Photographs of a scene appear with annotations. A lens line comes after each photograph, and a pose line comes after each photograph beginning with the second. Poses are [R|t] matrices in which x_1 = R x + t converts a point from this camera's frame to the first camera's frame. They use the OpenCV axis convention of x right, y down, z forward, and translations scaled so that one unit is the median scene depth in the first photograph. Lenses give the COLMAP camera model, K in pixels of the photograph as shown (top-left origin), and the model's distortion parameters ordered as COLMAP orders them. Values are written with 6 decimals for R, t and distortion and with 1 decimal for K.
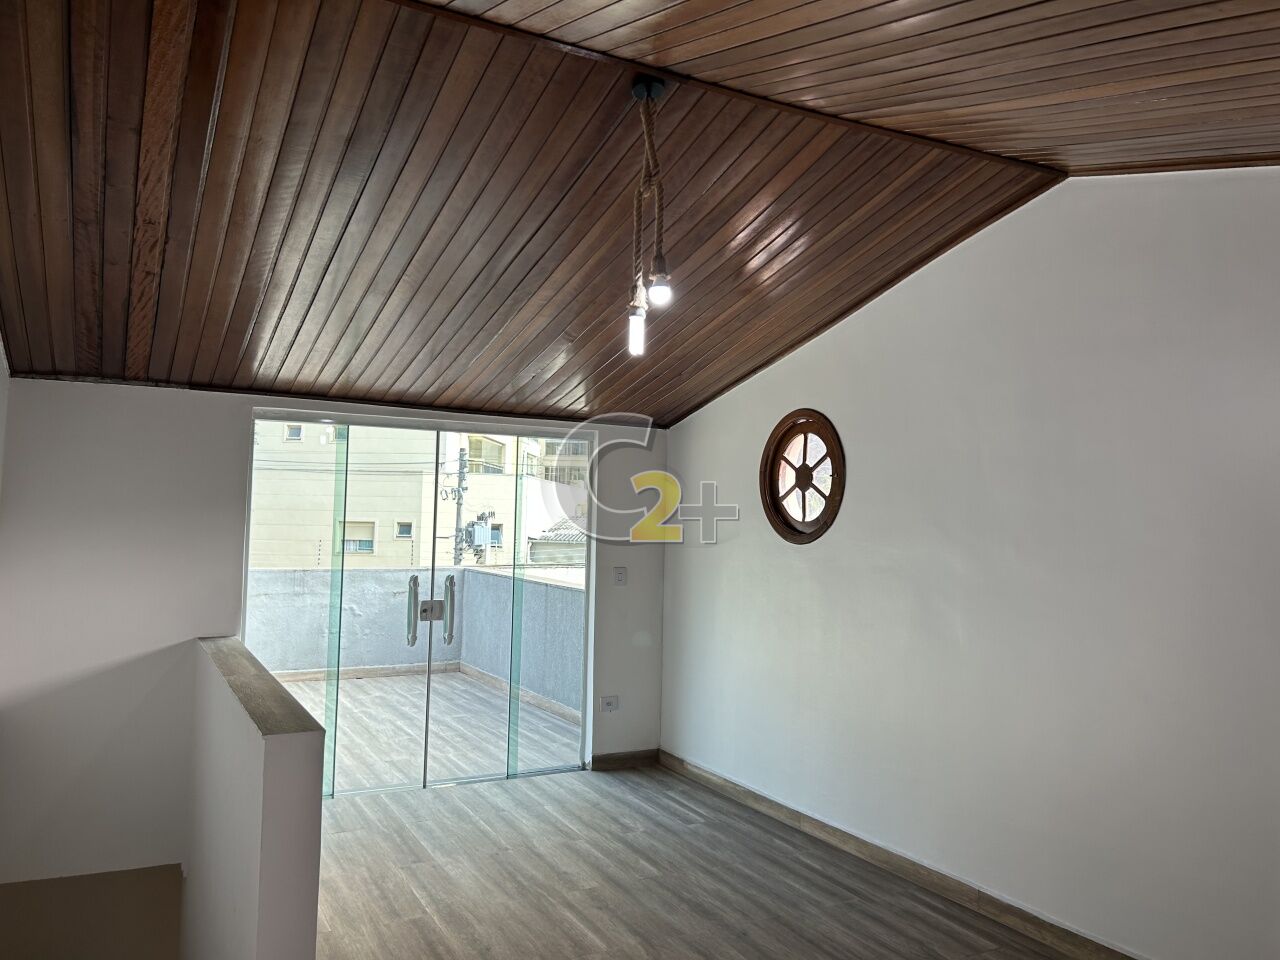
lens RADIAL K [[964.2, 0, 642.4], [0, 964.2, 479.7], [0, 0, 1]] dist [-0.009992, -0.002599]
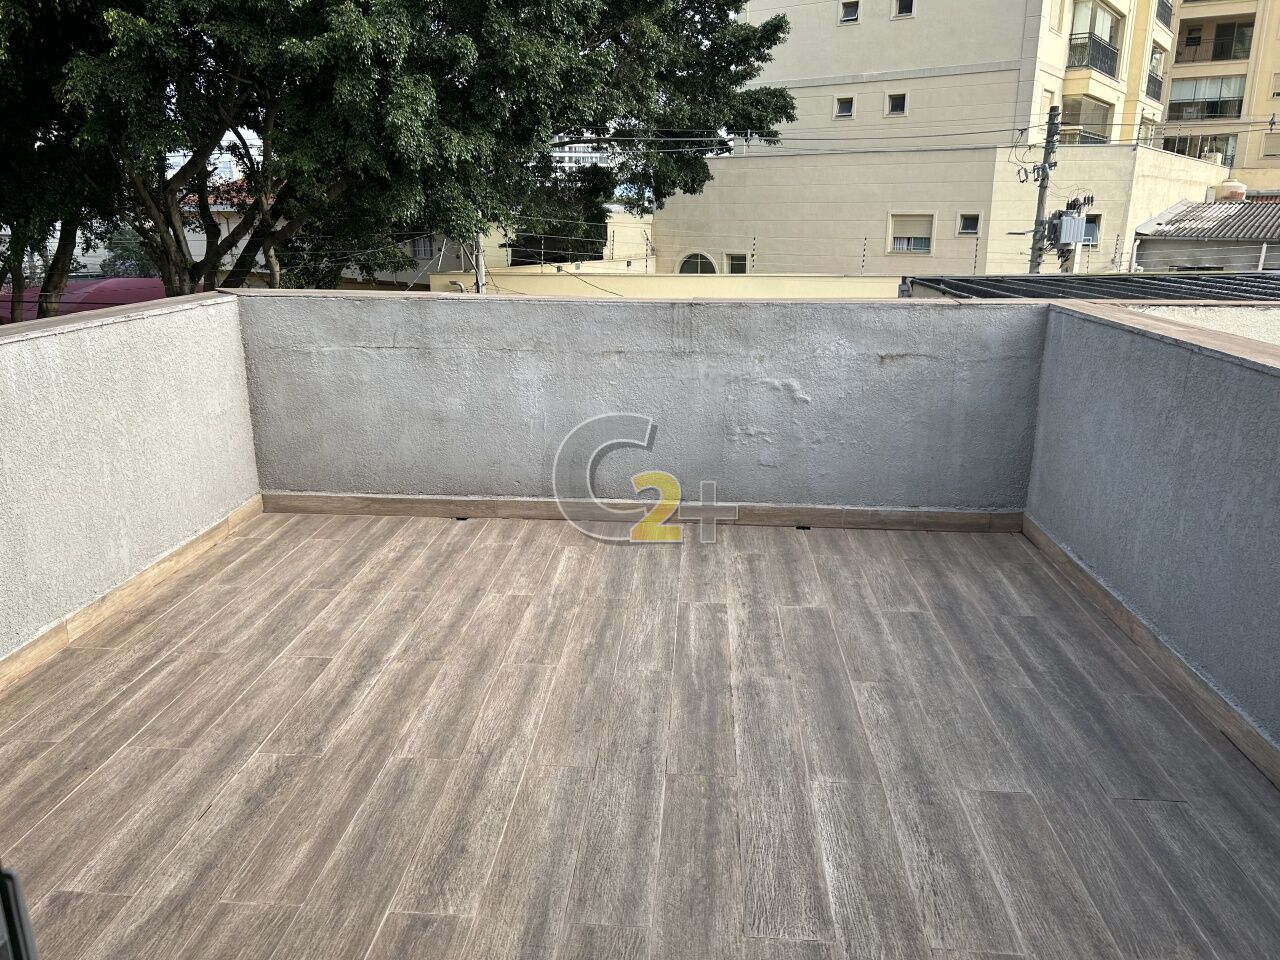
lens RADIAL K [[964.2, 0, 644.4], [0, 964.2, 482.9], [0, 0, 1]] dist [-0.009992, -0.002599]
pose [[0.844902, 0.127647, -0.519468, -0.033733], [0.037901, 0.954385, 0.296164, 0.011410], [0.533577, -0.269918, 0.801524, 0.171194]]
